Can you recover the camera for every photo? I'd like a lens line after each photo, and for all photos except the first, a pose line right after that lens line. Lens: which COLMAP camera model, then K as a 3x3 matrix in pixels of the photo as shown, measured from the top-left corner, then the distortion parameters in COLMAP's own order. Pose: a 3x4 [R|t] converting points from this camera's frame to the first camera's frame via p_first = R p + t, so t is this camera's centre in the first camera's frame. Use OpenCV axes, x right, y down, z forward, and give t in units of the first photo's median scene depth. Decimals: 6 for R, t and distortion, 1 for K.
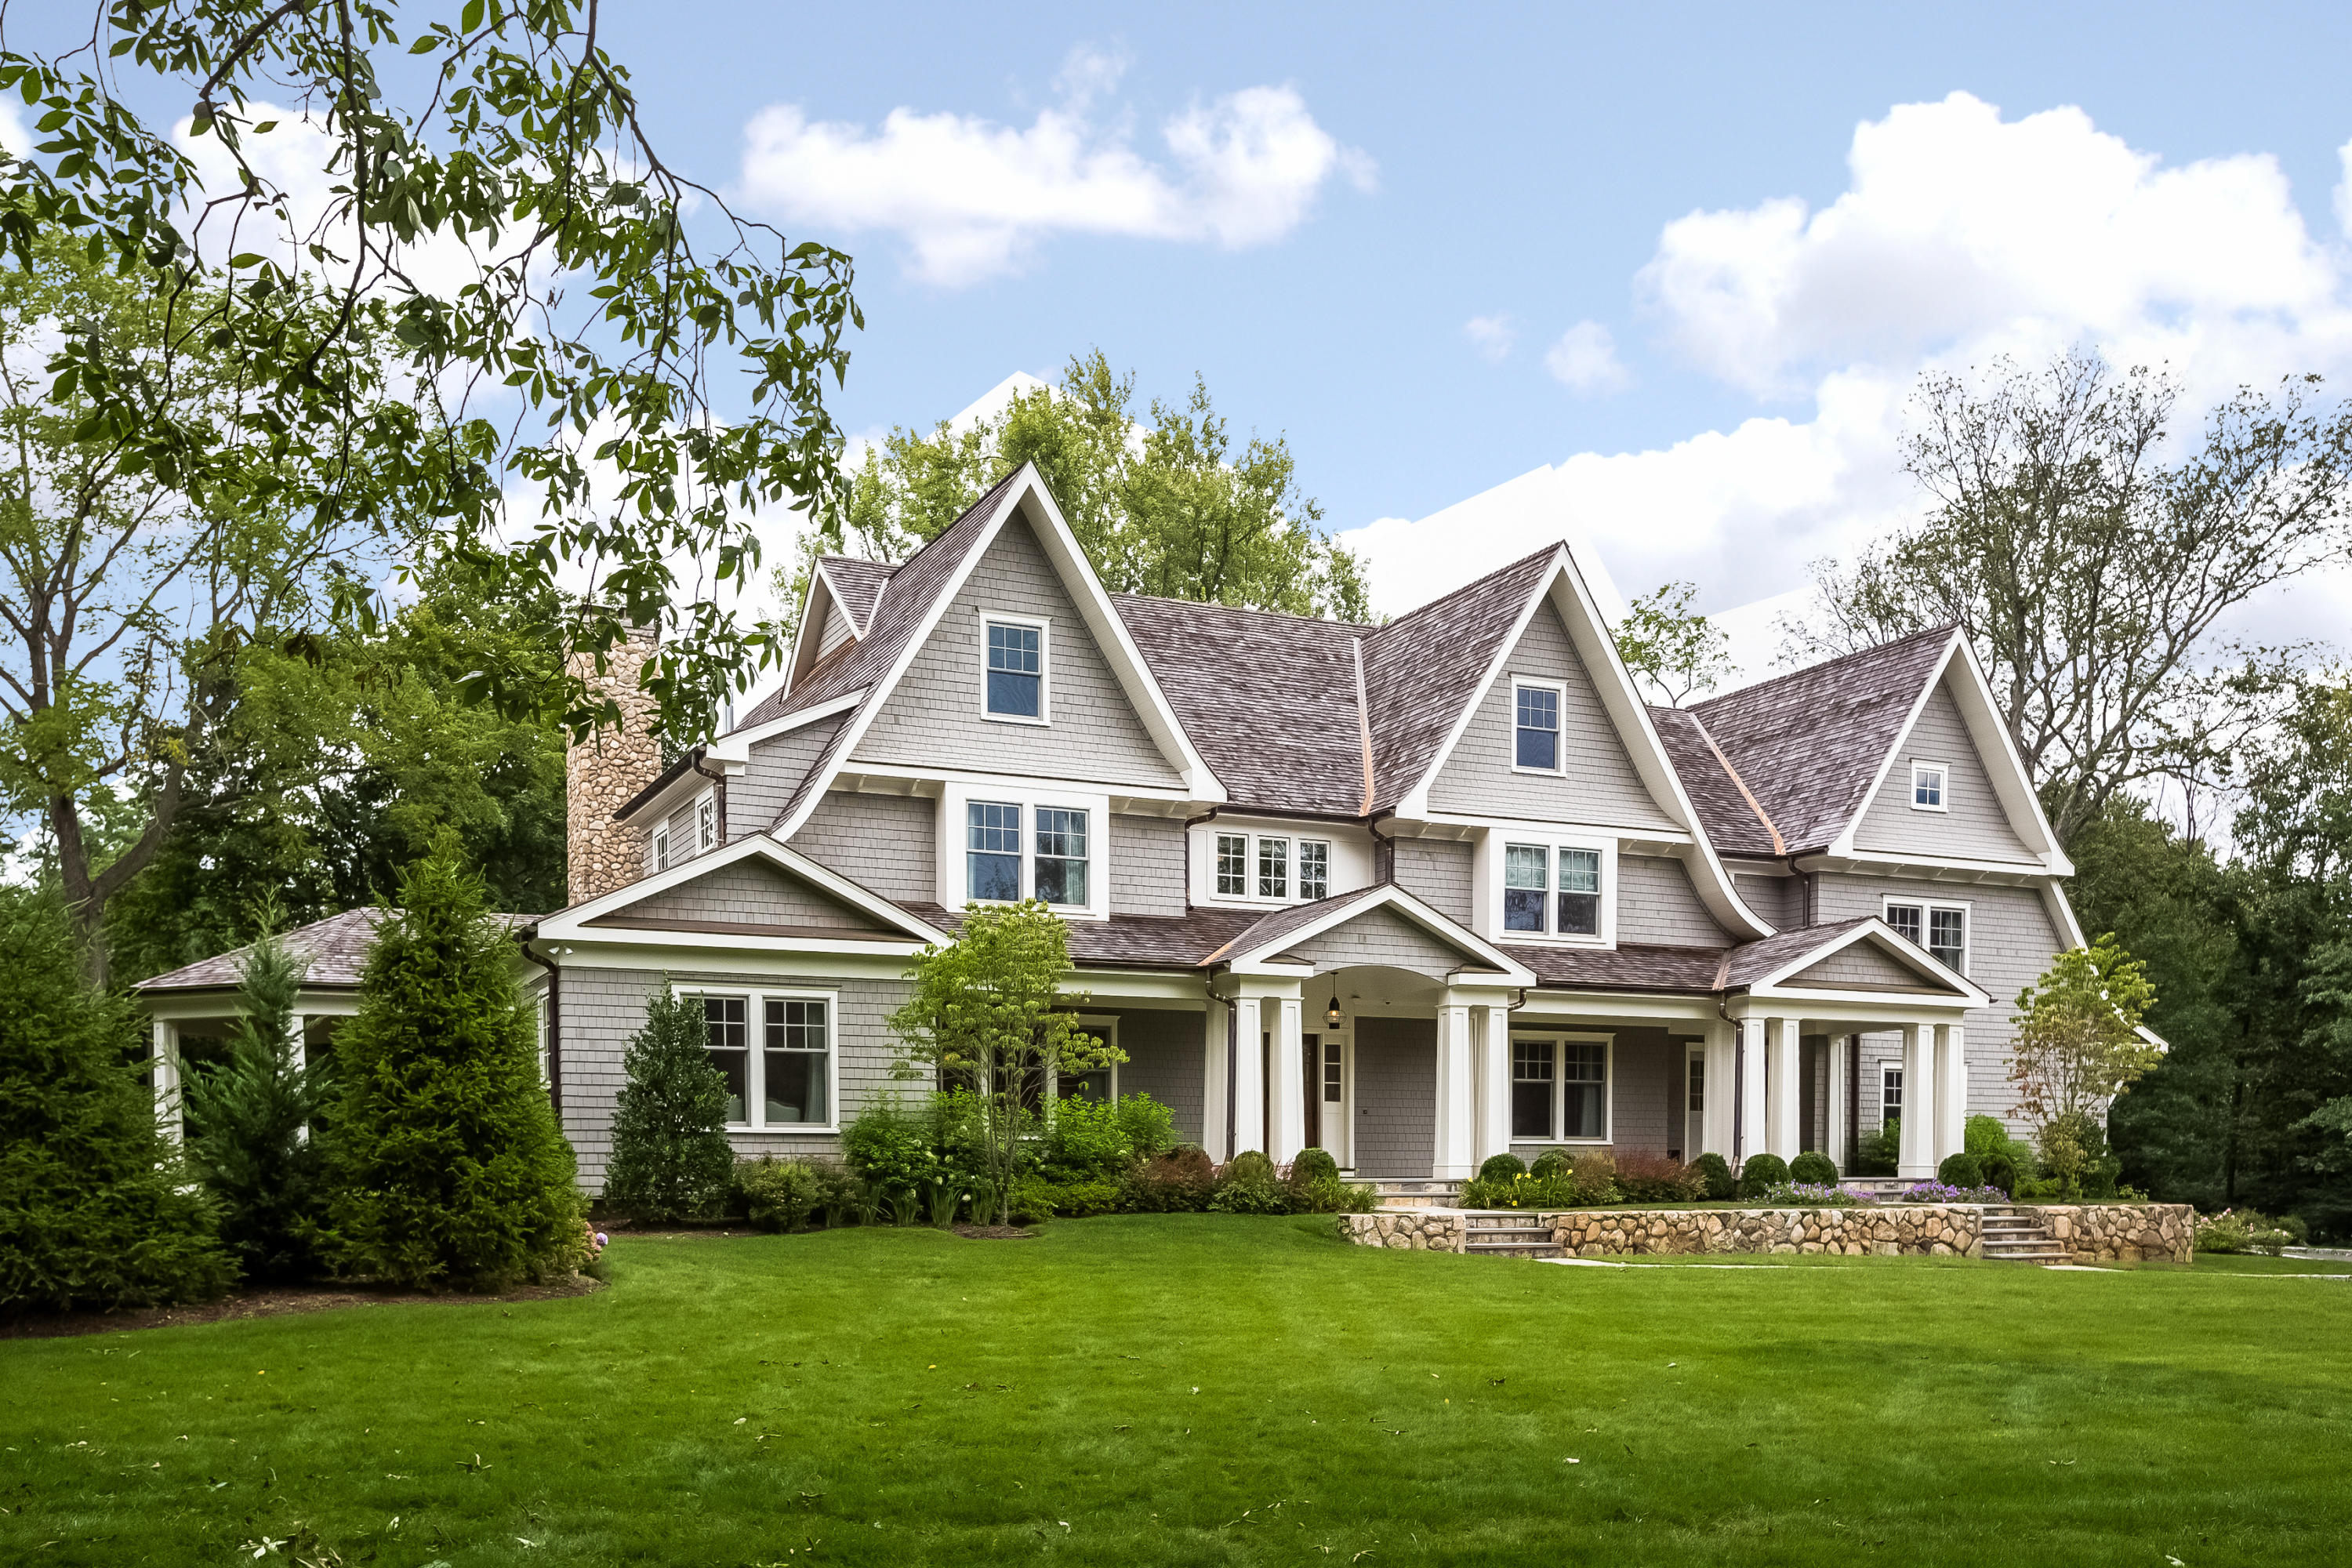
lens RADIAL K [[2122.4, 0, 1176.6], [0, 2122.4, 1106.8], [0, 0, 1]] dist [0.076178, 0.293842]
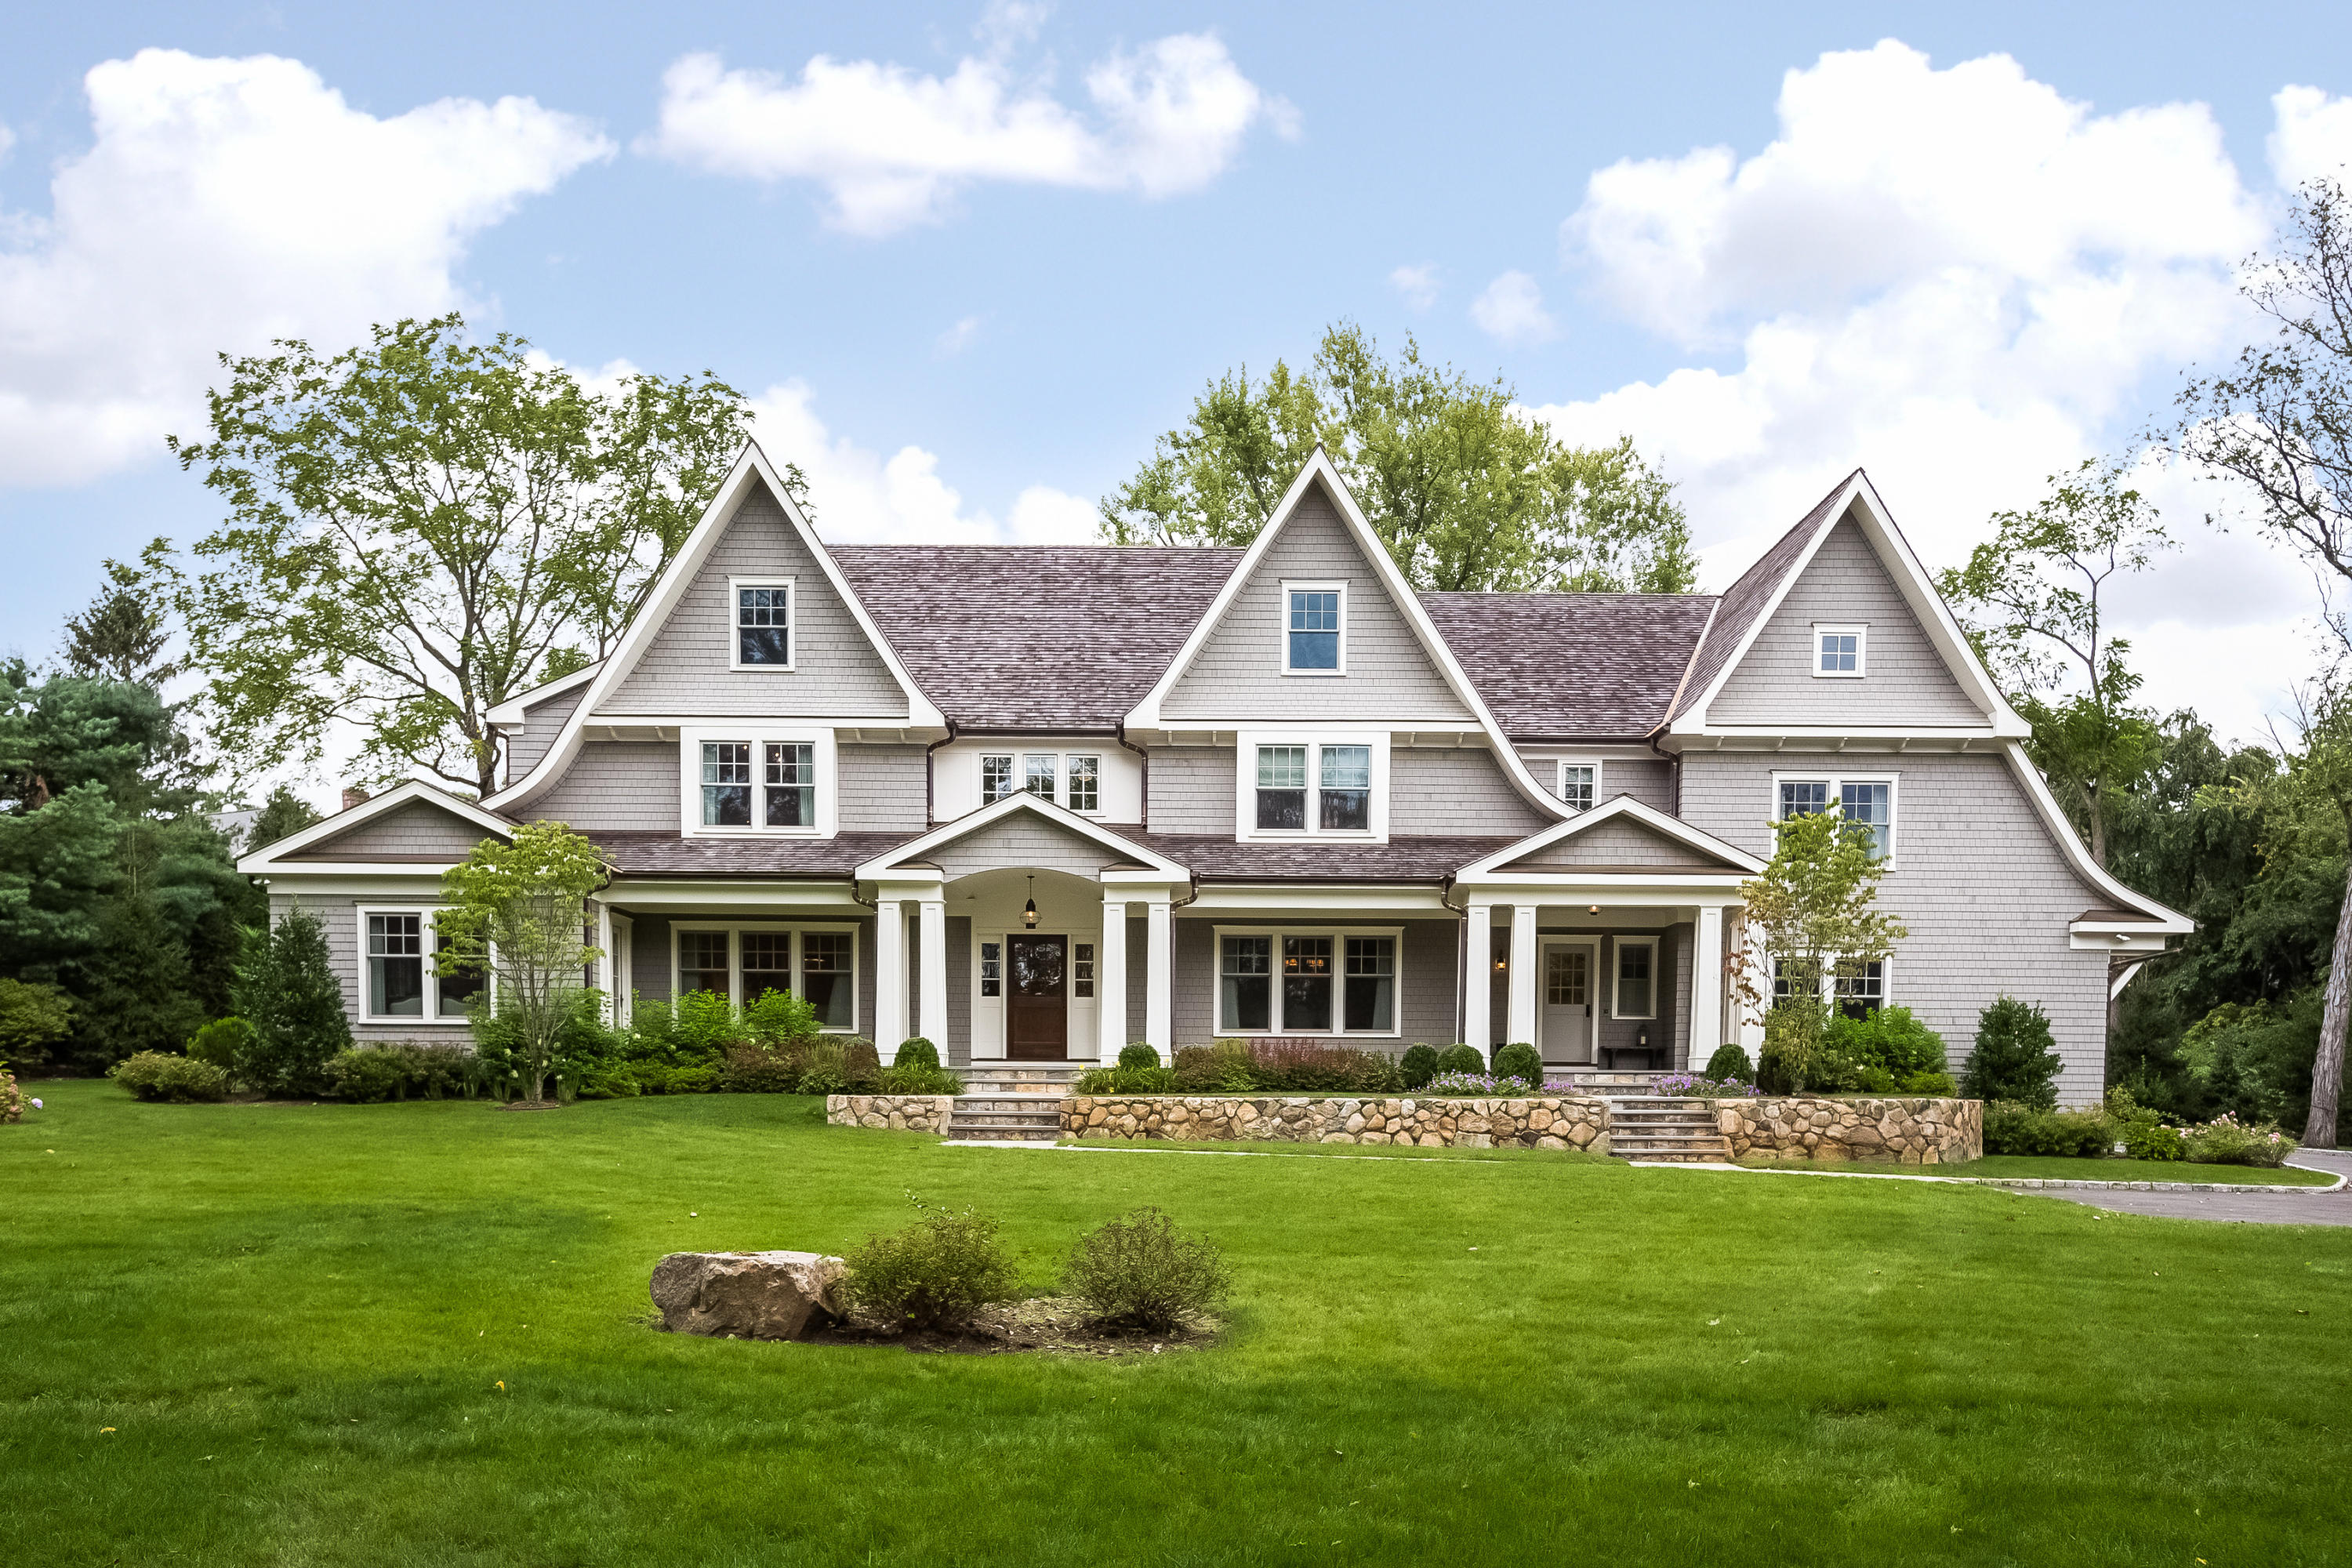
lens RADIAL K [[1729.6, 0, 1178.4], [0, 1729.6, 1109.5], [0, 0, 1]] dist [0.044315, -0.000153]
pose [[0.893234, 0.015500, -0.449325, 0.547817], [0.006200, 0.998886, 0.046783, 0.014847], [0.449550, -0.044574, 0.892143, 0.244314]]
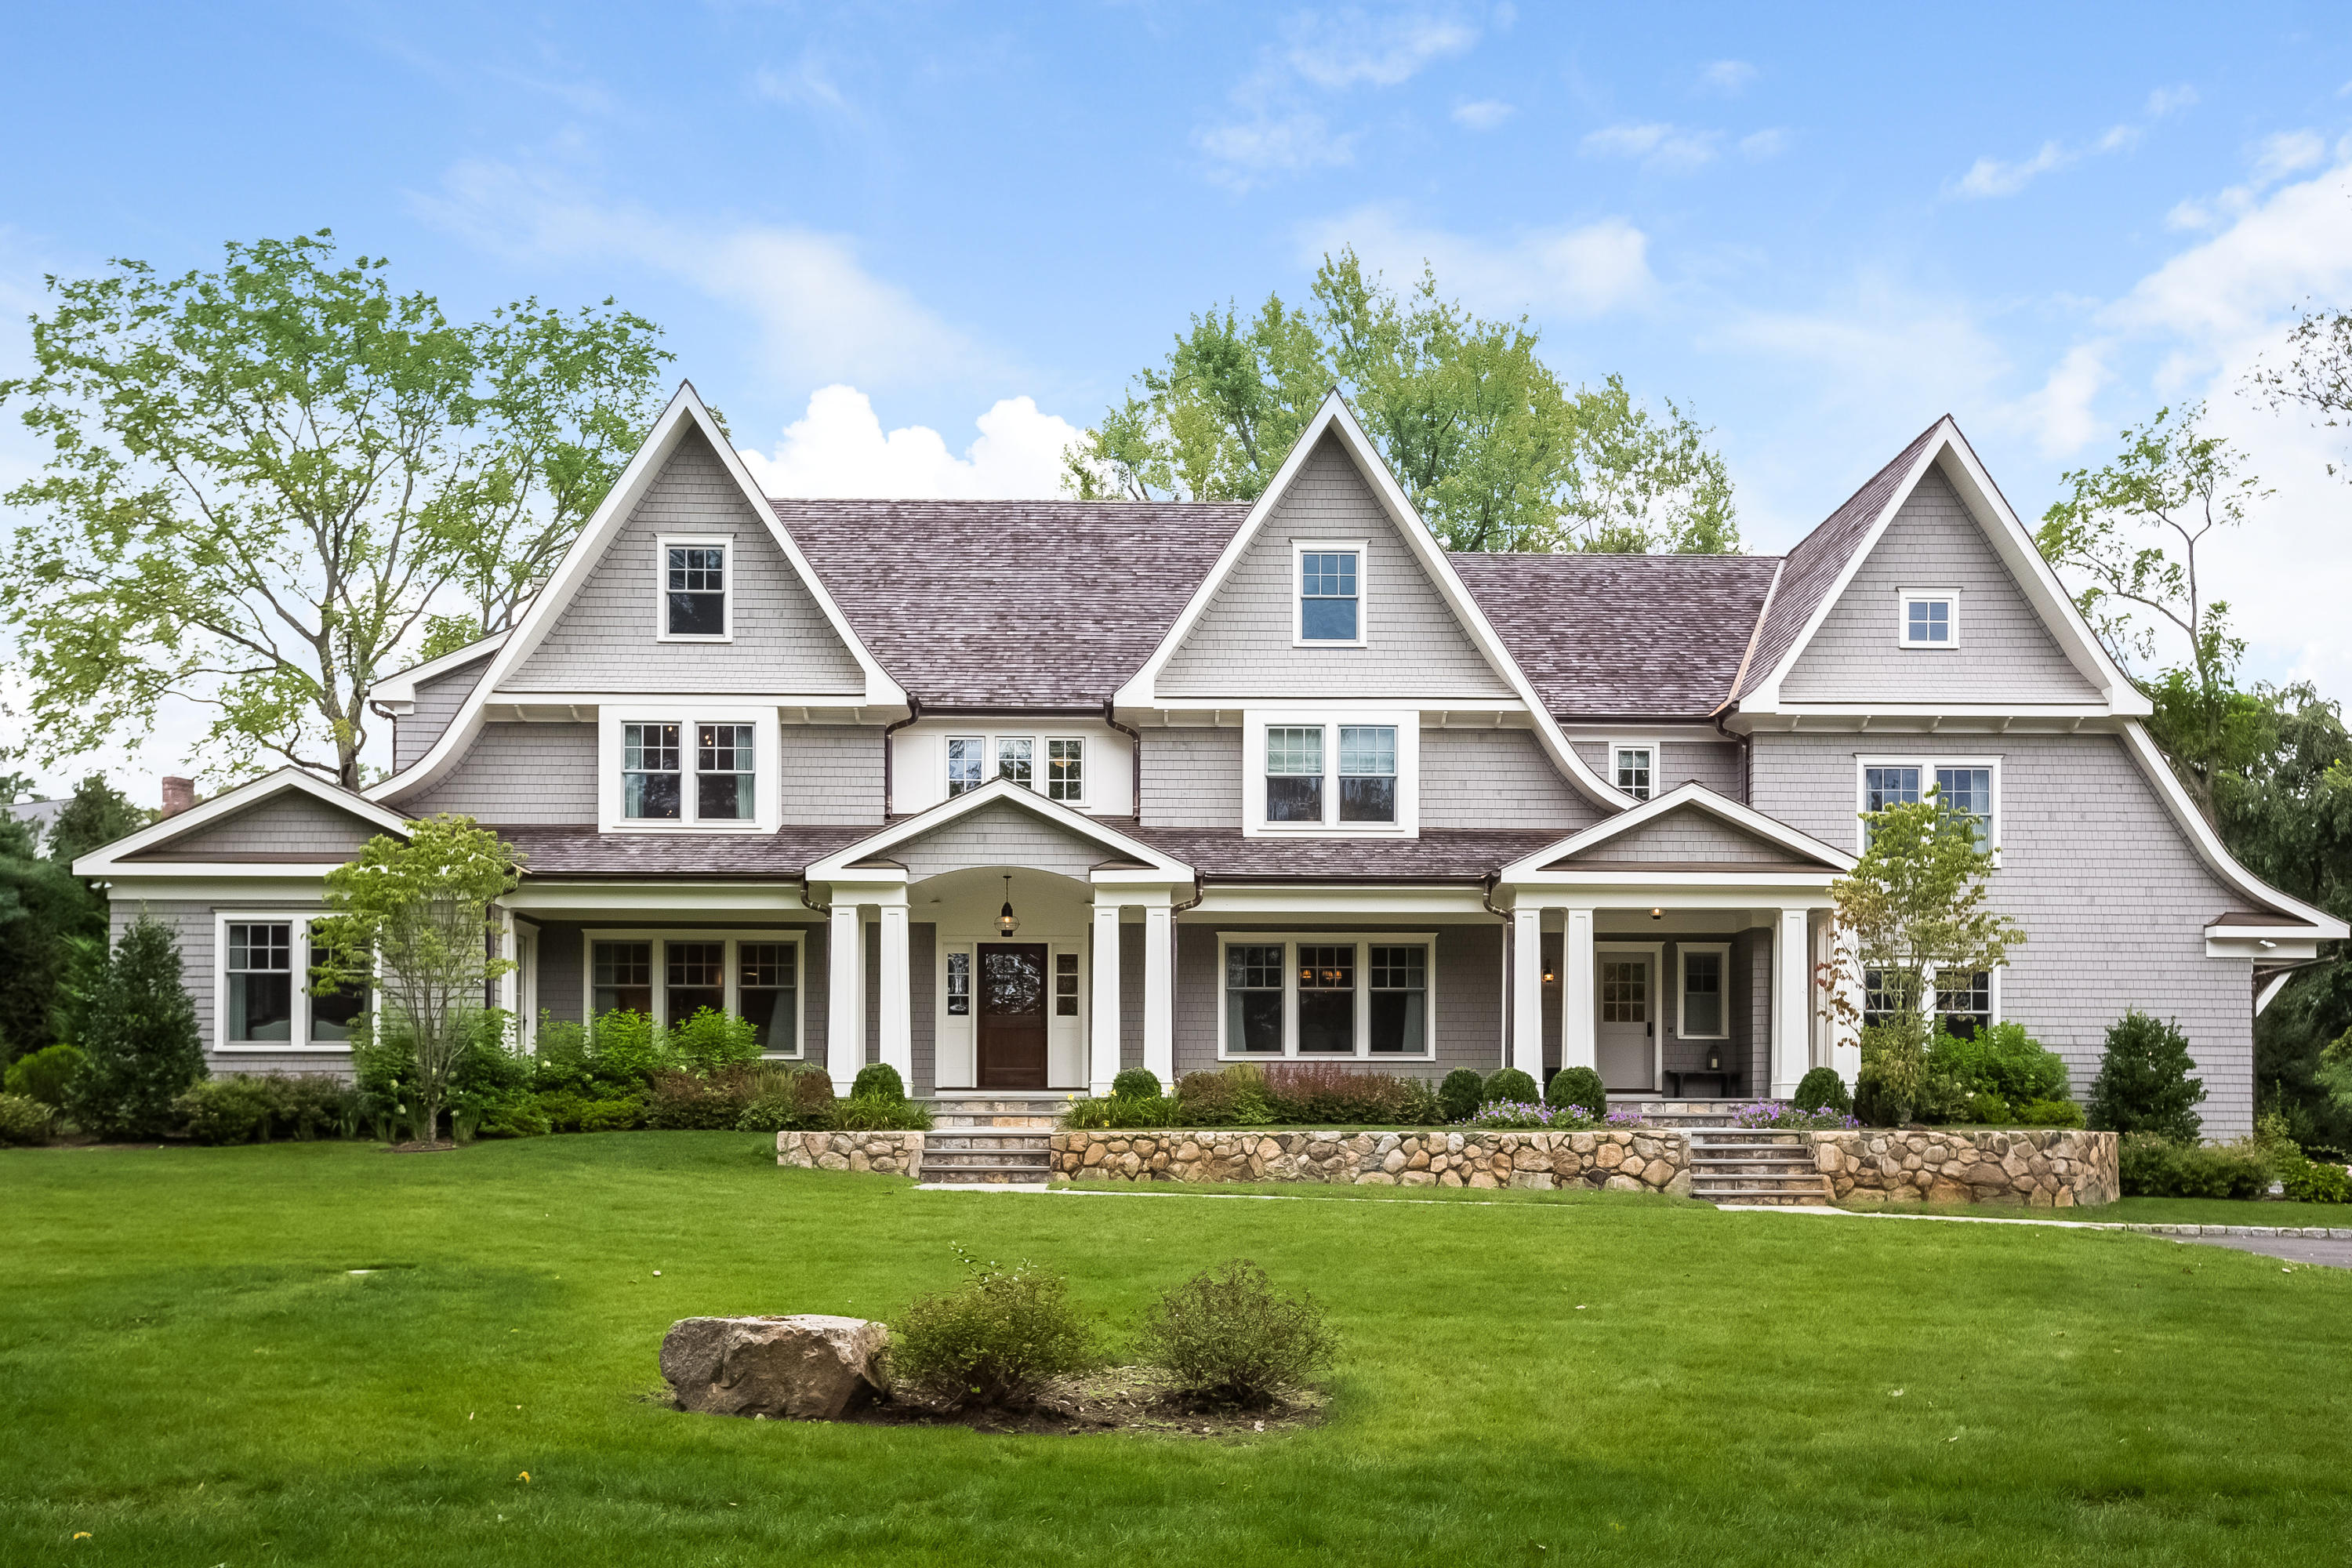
lens RADIAL K [[2022.3, 0, 1170.9], [0, 2022.3, 1015.2], [0, 0, 1]] dist [0.070592, 0.006280]
pose [[0.902200, -0.016962, -0.430984, 0.529738], [0.010402, 0.999791, -0.017572, 0.014451], [0.431192, 0.011371, 0.902188, 0.231333]]
